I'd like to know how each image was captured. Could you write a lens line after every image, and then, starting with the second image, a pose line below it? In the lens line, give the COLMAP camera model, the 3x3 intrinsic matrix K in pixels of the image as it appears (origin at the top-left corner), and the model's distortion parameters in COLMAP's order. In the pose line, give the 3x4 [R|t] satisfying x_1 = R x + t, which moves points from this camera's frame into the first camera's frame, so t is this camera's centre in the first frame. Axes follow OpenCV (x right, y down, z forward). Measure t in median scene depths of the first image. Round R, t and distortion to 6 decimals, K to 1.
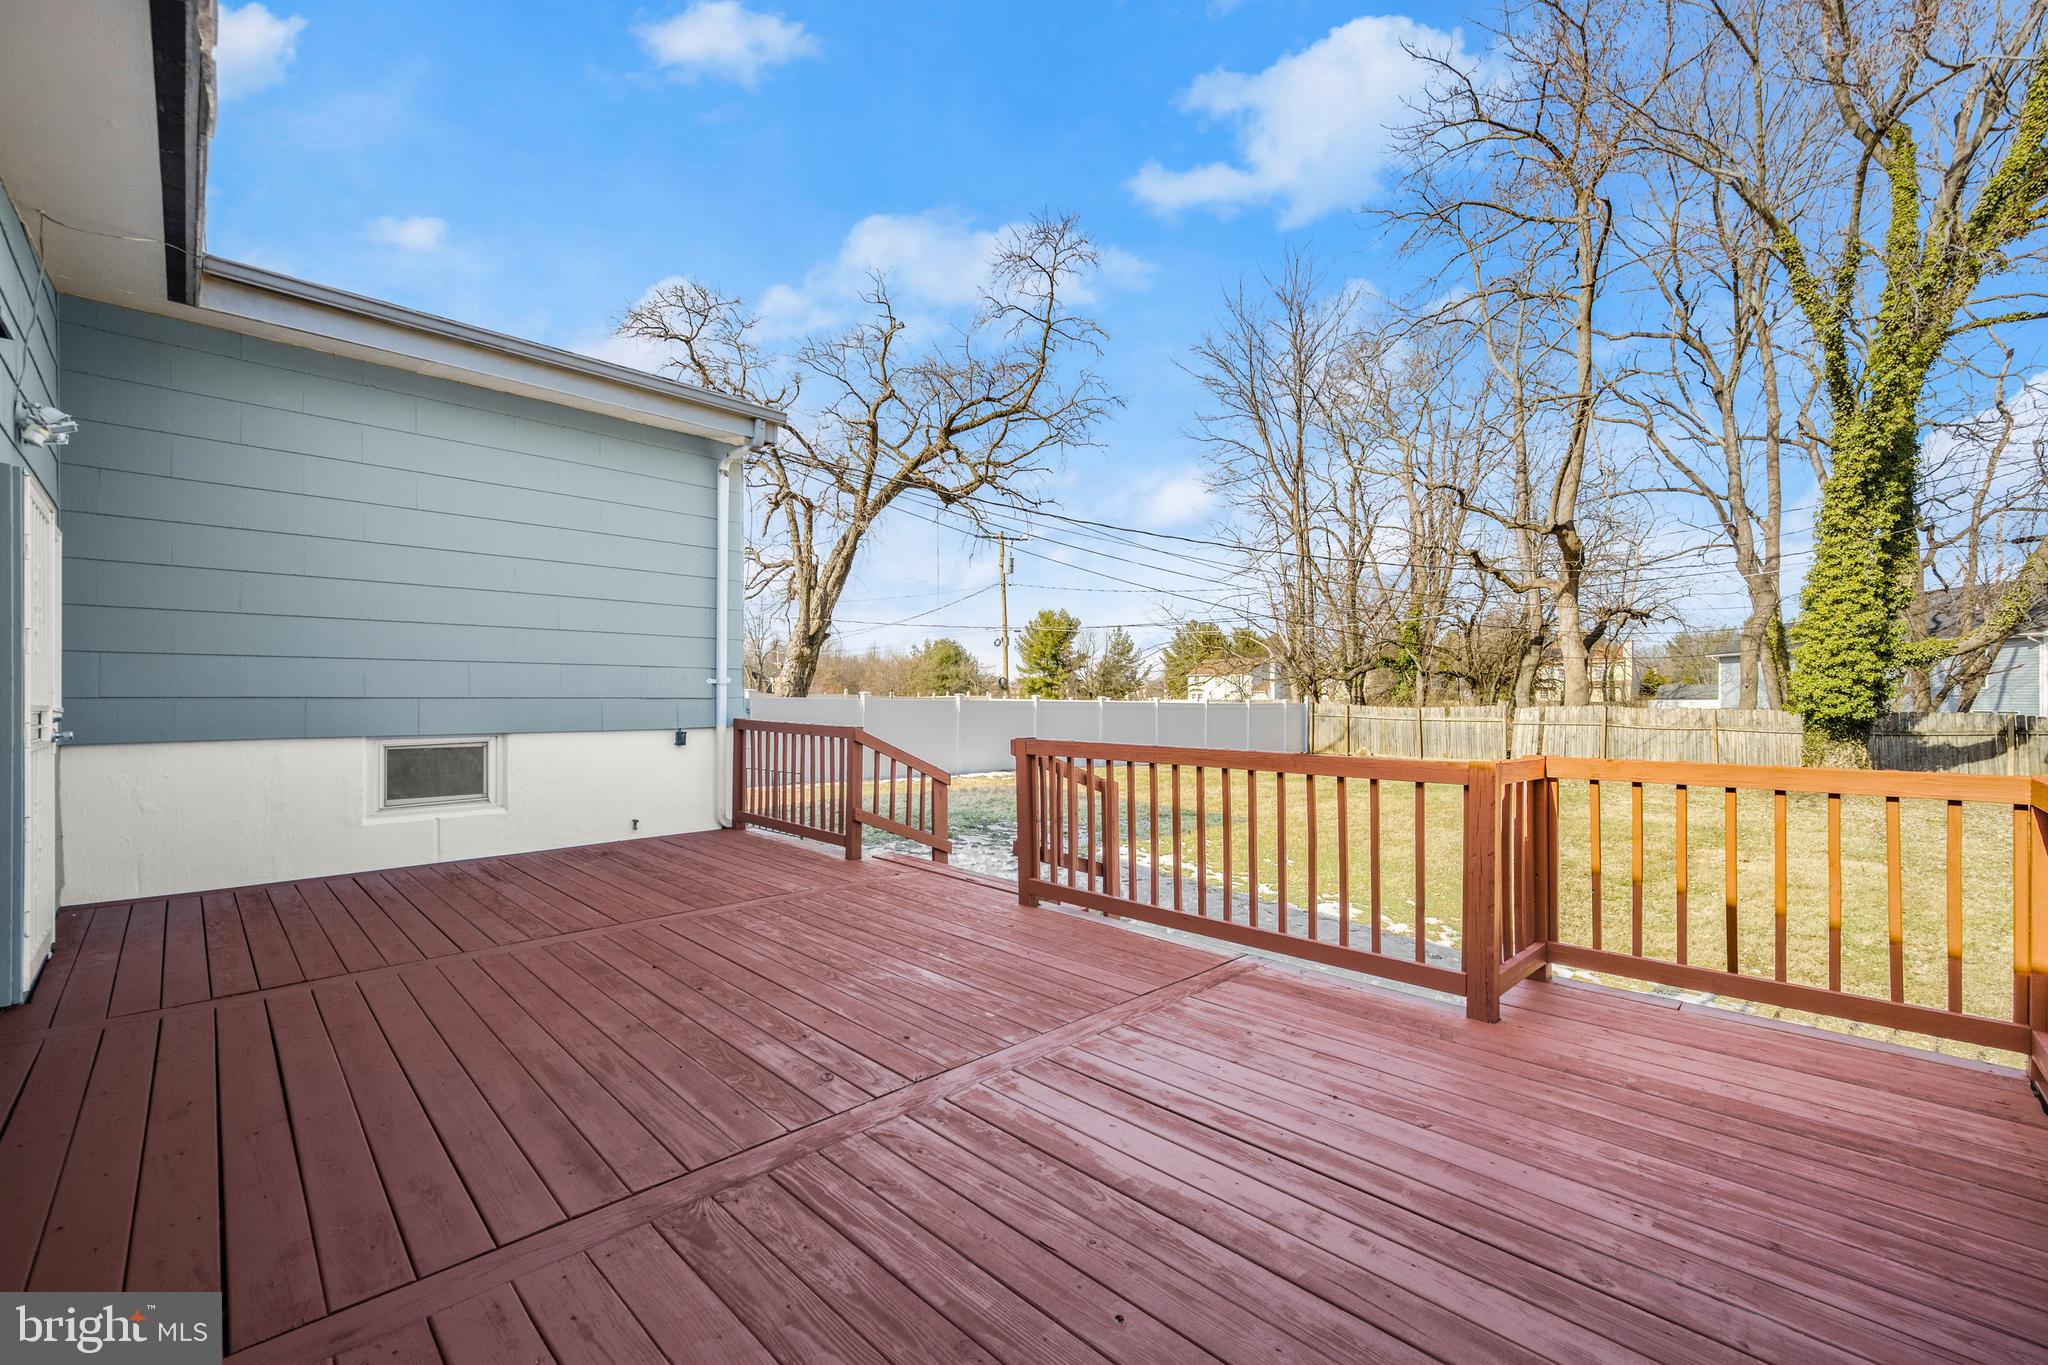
lens RADIAL K [[804.0, 0, 1007.4], [0, 804.0, 685.7], [0, 0, 1]] dist [0.000932, 0.000180]
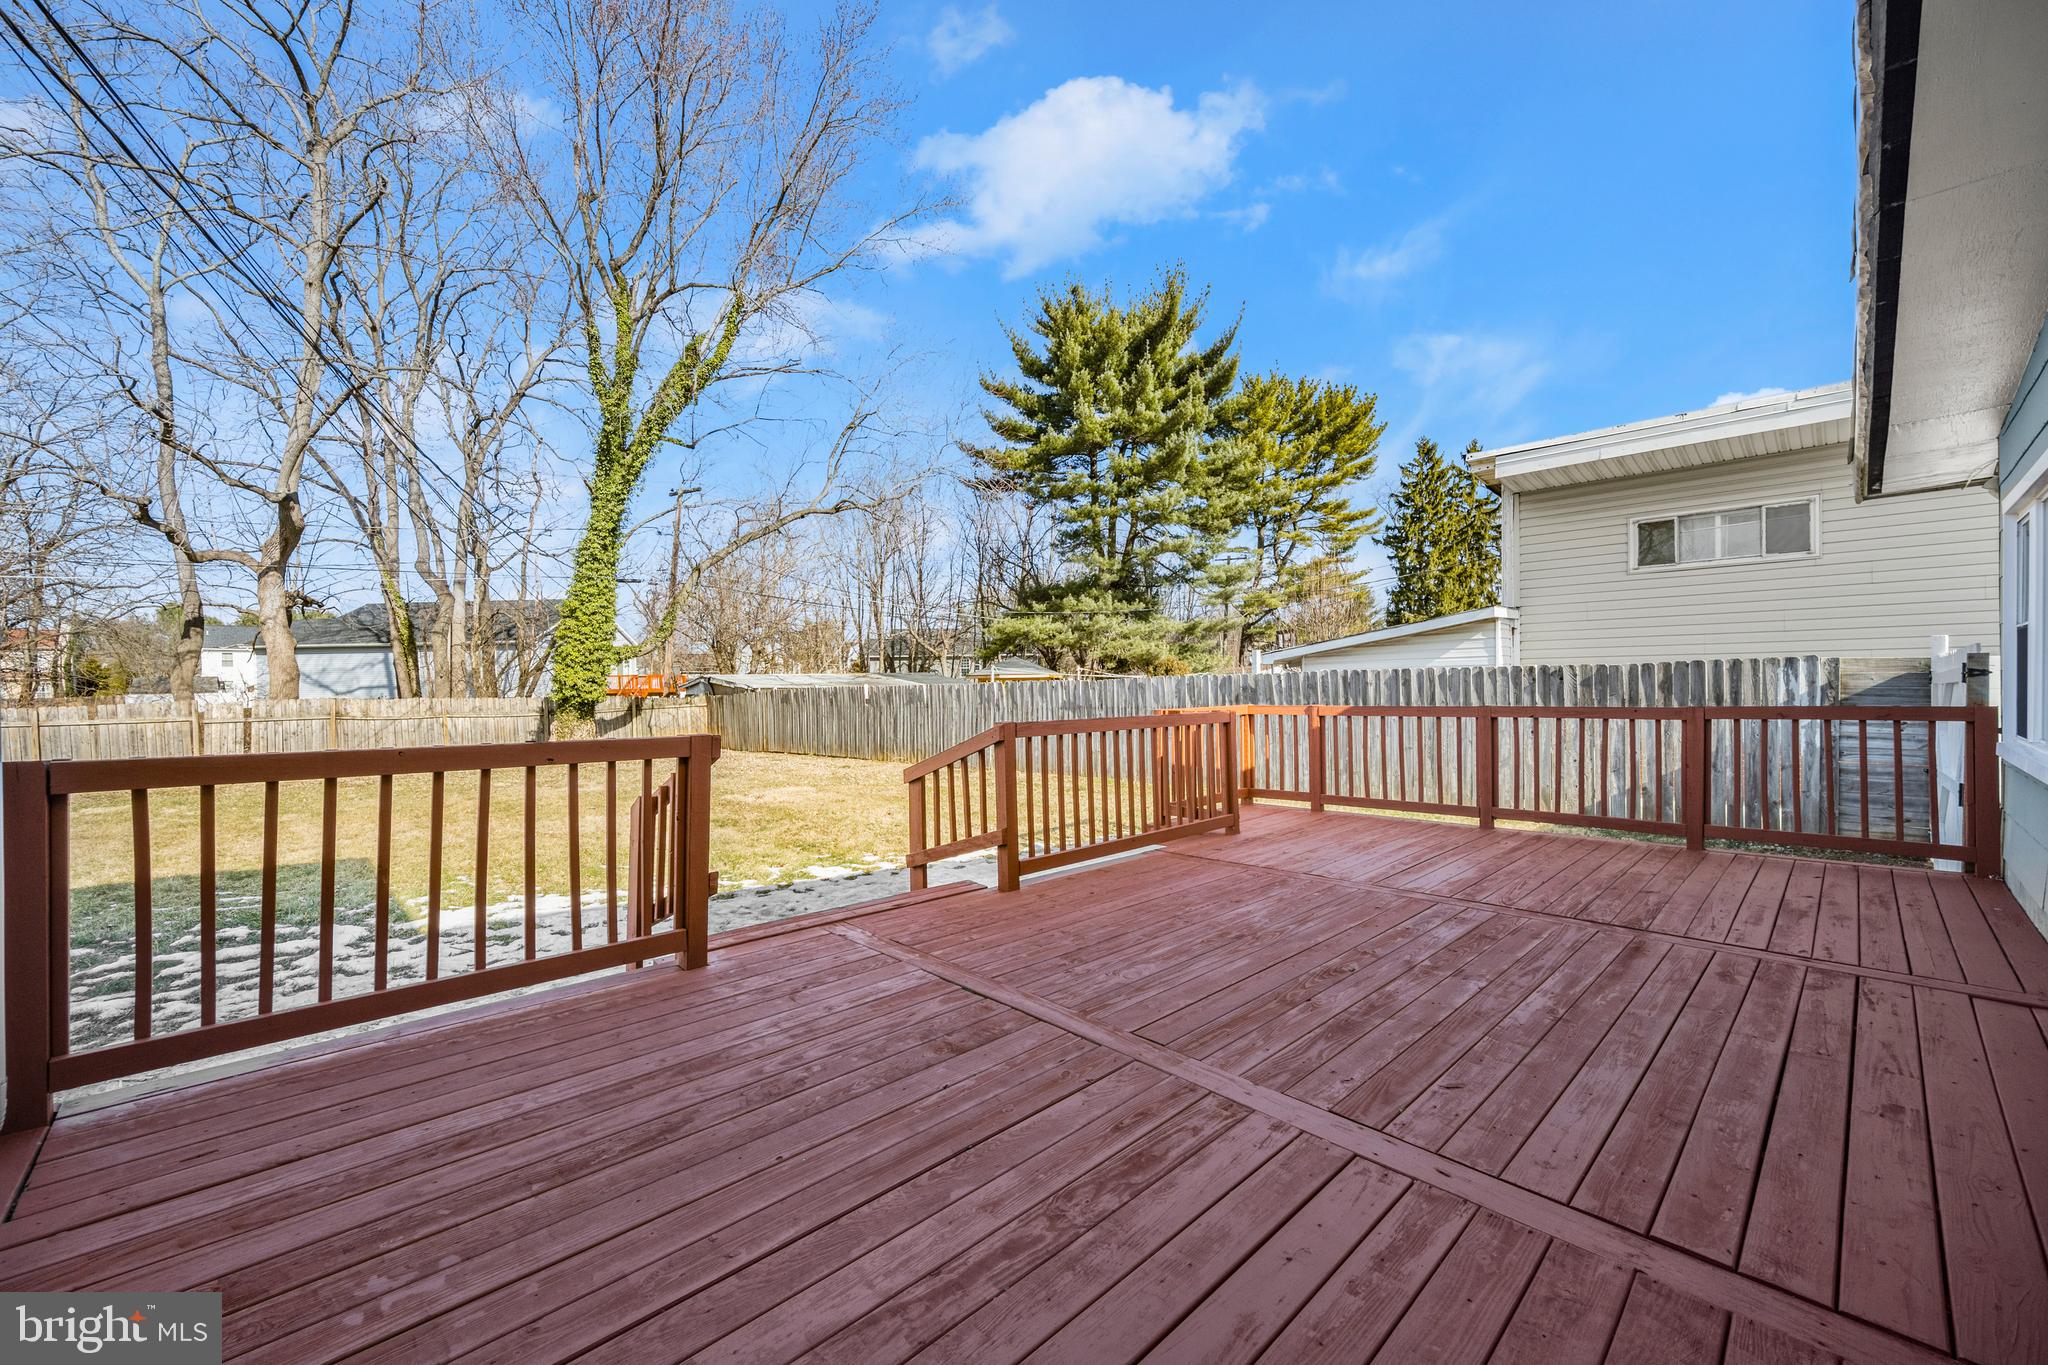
lens RADIAL K [[804.0, 0, 1008.9], [0, 804.0, 680.9], [0, 0, 1]] dist [0.000932, 0.000180]
pose [[0.044003, -0.001476, 0.999030, -1.240538], [-0.002274, 0.999996, 0.001578, 0.014690], [-0.999029, -0.002342, 0.044000, 1.226255]]
